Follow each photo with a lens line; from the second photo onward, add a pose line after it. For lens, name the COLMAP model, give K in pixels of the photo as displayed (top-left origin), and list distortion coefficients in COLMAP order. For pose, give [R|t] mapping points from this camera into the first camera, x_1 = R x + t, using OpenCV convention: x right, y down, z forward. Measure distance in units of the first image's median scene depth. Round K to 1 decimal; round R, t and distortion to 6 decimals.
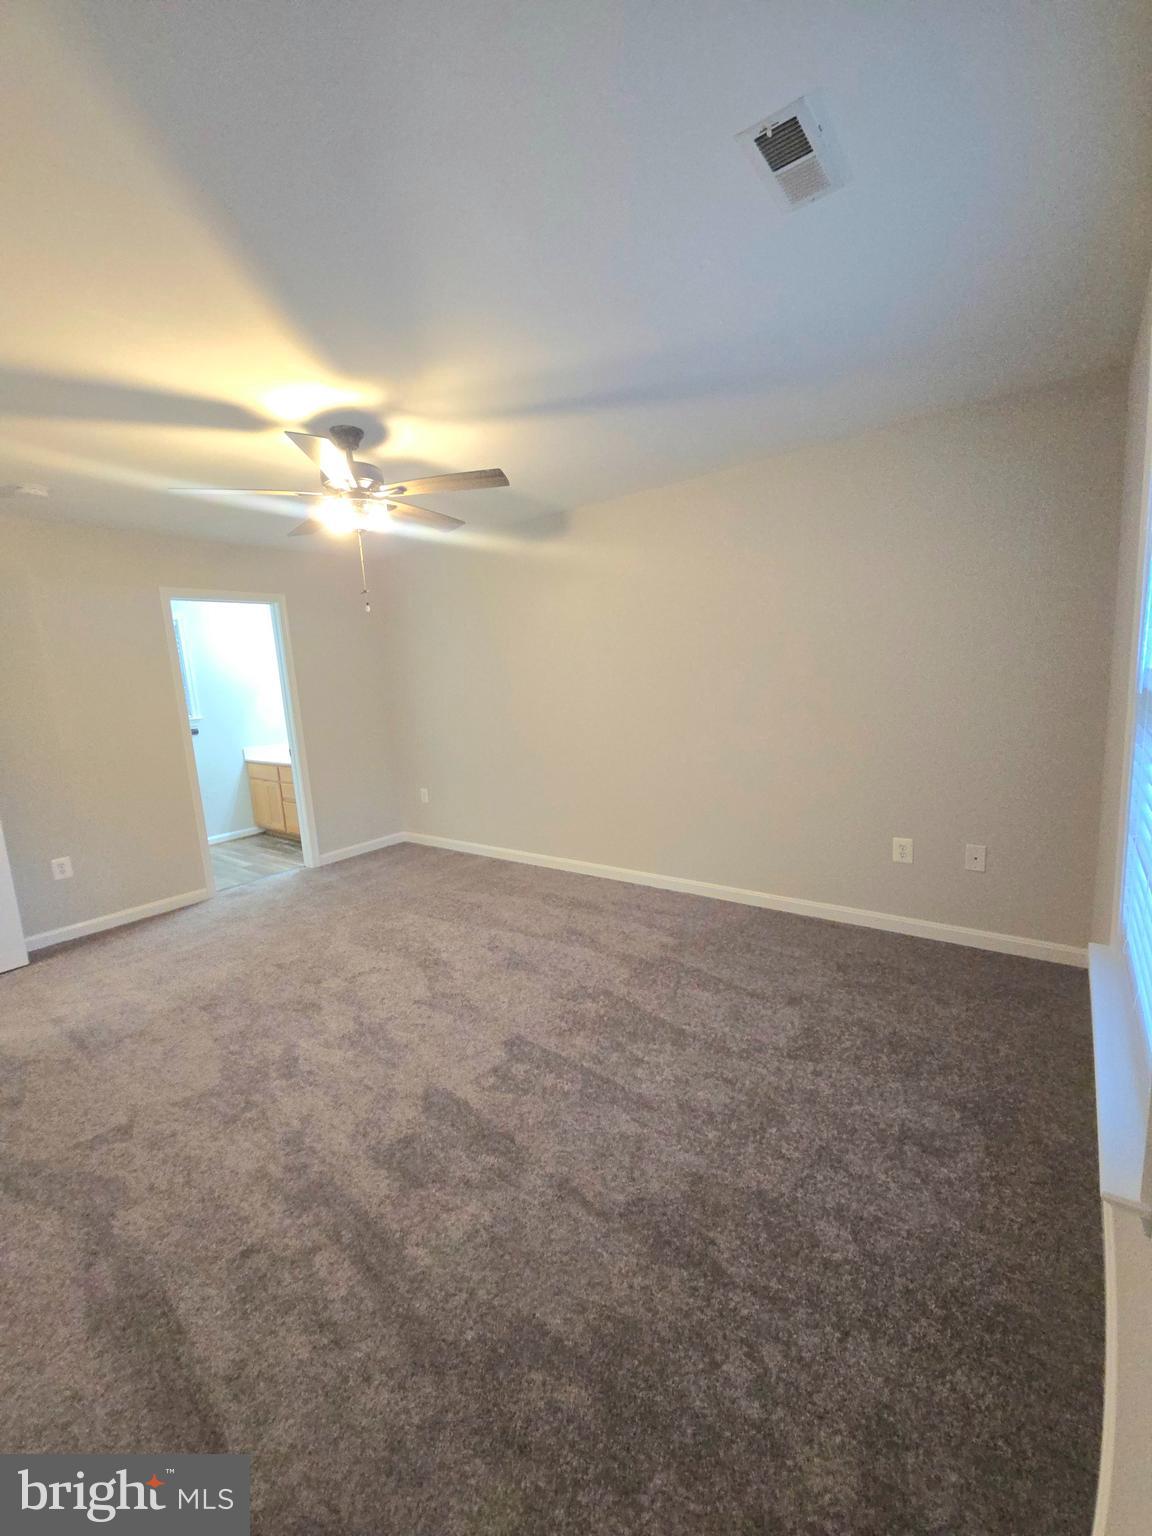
lens RADIAL K [[626.3, 0, 584.6], [0, 626.3, 771.0], [0, 0, 1]] dist [0.011856, -0.007732]
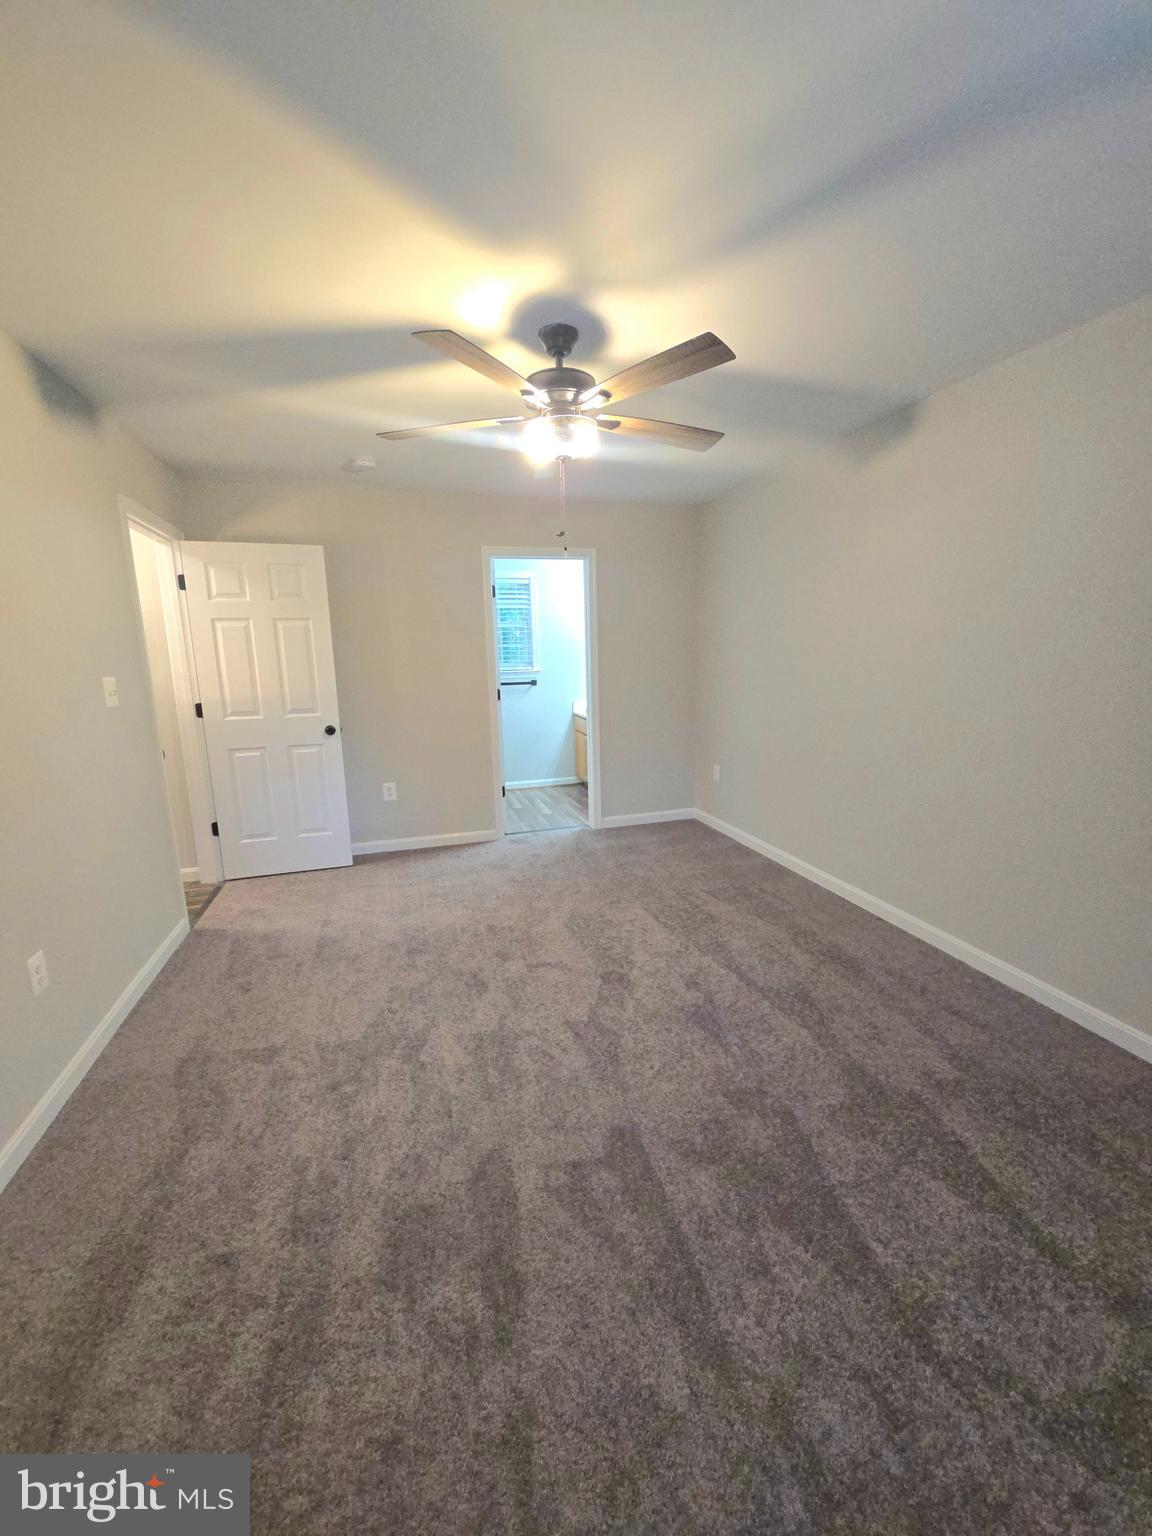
lens RADIAL K [[626.3, 0, 584.6], [0, 626.3, 771.0], [0, 0, 1]] dist [0.011856, -0.007732]
pose [[0.813486, 0.150228, -0.561847, 0.161216], [-0.114824, 0.988534, 0.098065, -0.052181], [0.570137, -0.015260, 0.821408, 0.283032]]
